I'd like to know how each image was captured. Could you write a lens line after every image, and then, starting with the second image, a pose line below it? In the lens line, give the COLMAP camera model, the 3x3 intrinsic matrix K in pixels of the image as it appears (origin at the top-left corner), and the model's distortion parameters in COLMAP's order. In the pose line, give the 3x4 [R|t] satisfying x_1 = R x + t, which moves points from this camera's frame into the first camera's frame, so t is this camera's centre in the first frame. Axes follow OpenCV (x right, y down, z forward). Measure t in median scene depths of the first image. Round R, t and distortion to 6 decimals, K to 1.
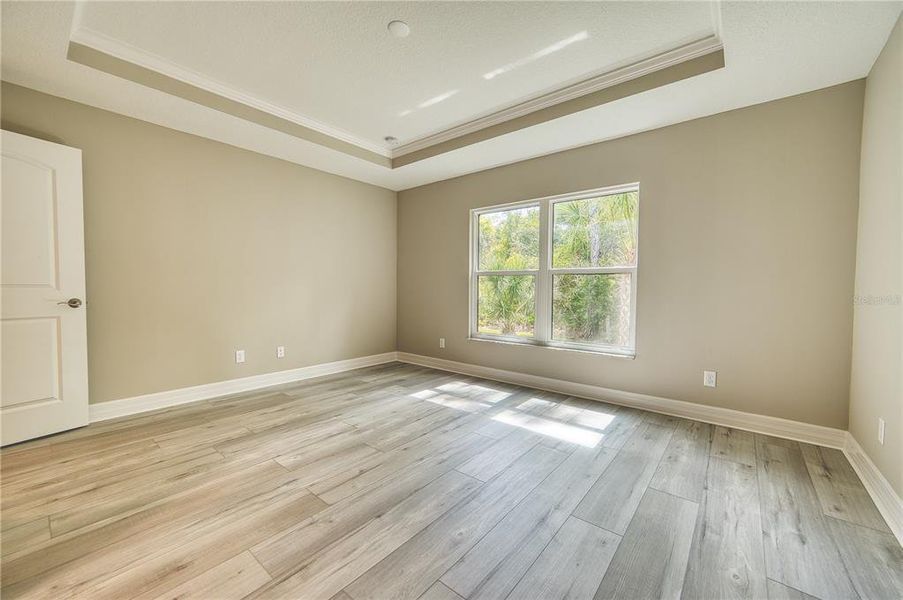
lens RADIAL K [[347.4, 0, 454.3], [0, 347.4, 300.6], [0, 0, 1]] dist [0.000068, 0.000259]
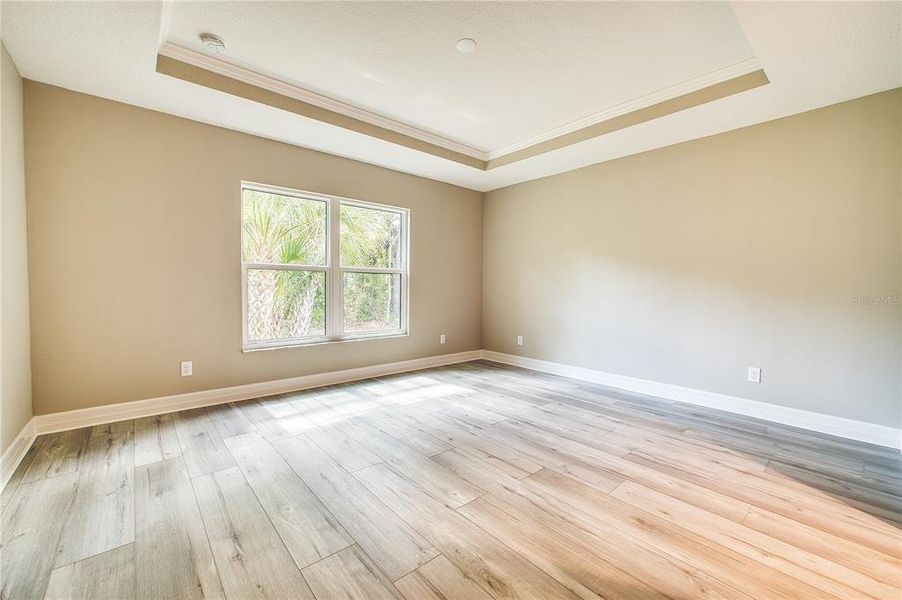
lens RADIAL K [[347.0, 0, 453.8], [0, 347.0, 300.6], [0, 0, 1]] dist [0.000068, 0.000259]
pose [[0.205519, -0.044897, 0.977623, -1.215648], [0.027044, 0.998826, 0.040185, -0.039776], [-0.978279, 0.018180, 0.206492, 0.804466]]
